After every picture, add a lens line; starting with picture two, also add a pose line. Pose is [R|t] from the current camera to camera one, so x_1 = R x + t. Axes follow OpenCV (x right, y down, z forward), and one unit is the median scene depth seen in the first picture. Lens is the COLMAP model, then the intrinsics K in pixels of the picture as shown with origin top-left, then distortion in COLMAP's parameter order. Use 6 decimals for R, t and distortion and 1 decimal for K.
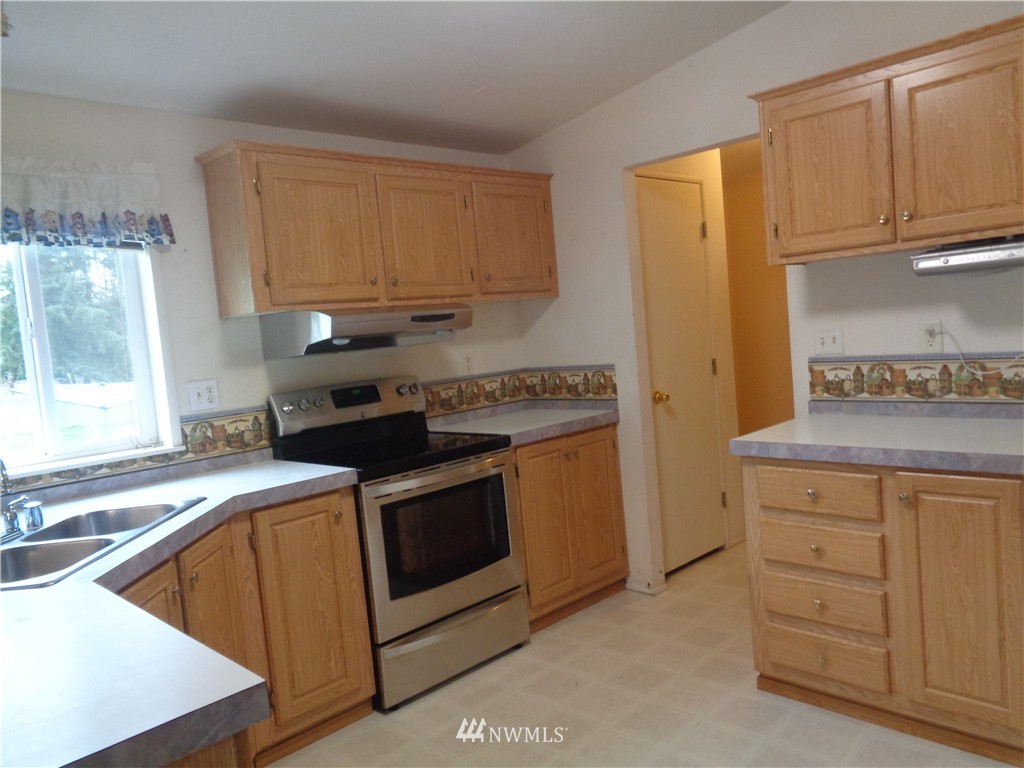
lens RADIAL K [[766.6, 0, 516.1], [0, 766.6, 383.9], [0, 0, 1]] dist [0.008596, -0.013187]
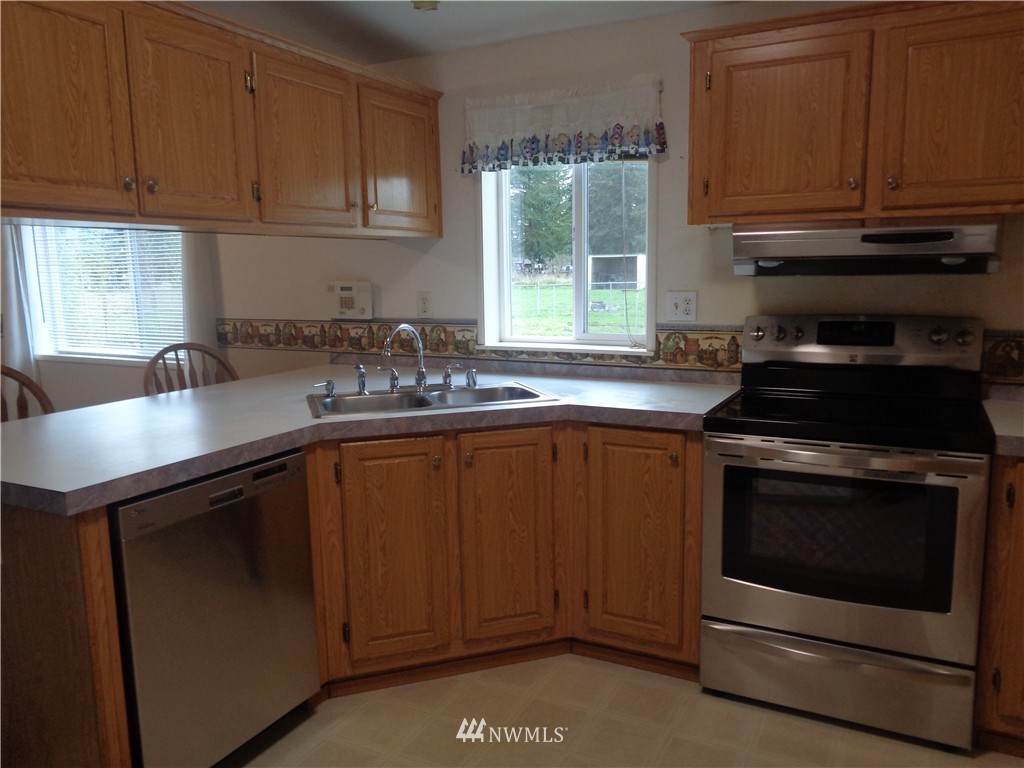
lens RADIAL K [[766.6, 0, 516.8], [0, 766.6, 382.1], [0, 0, 1]] dist [0.008596, -0.013187]
pose [[0.311947, 0.220481, -0.924163, 0.439212], [-0.083011, 0.975306, 0.204662, -0.070560], [0.946466, 0.012872, 0.322546, 0.445579]]
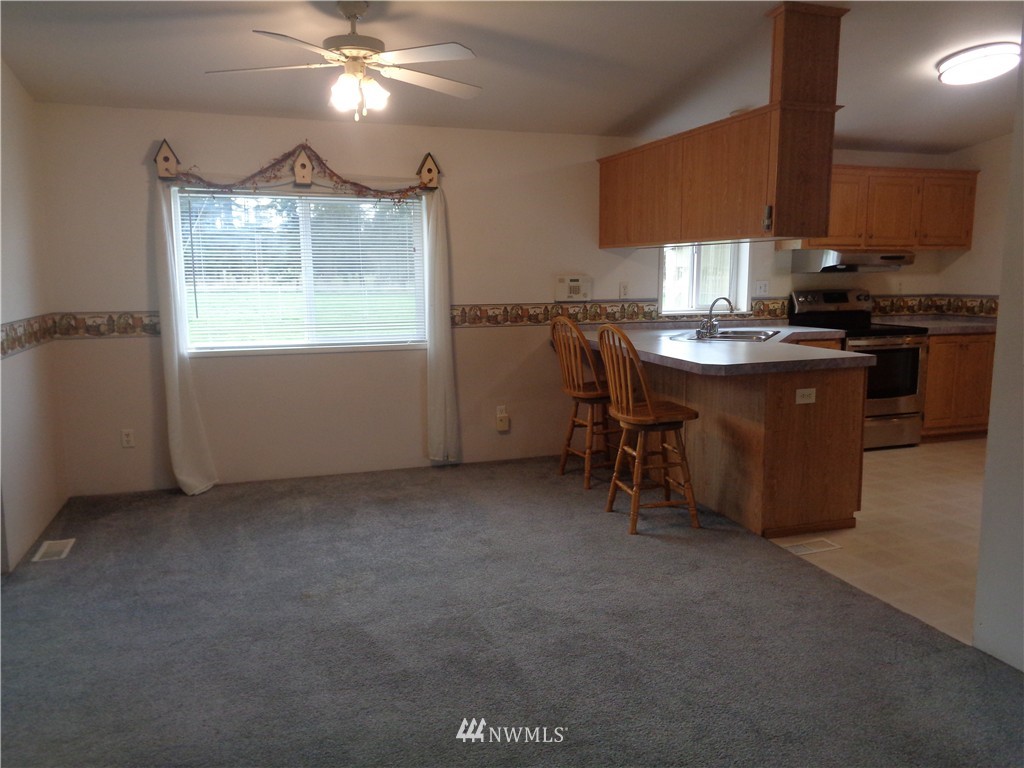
lens RADIAL K [[766.6, 0, 510.4], [0, 766.6, 386.0], [0, 0, 1]] dist [0.008596, -0.013187]
pose [[0.896578, 0.147063, -0.417757, -0.113661], [-0.106685, 0.987199, 0.118561, 0.093953], [0.429845, -0.061731, 0.900790, -1.038548]]
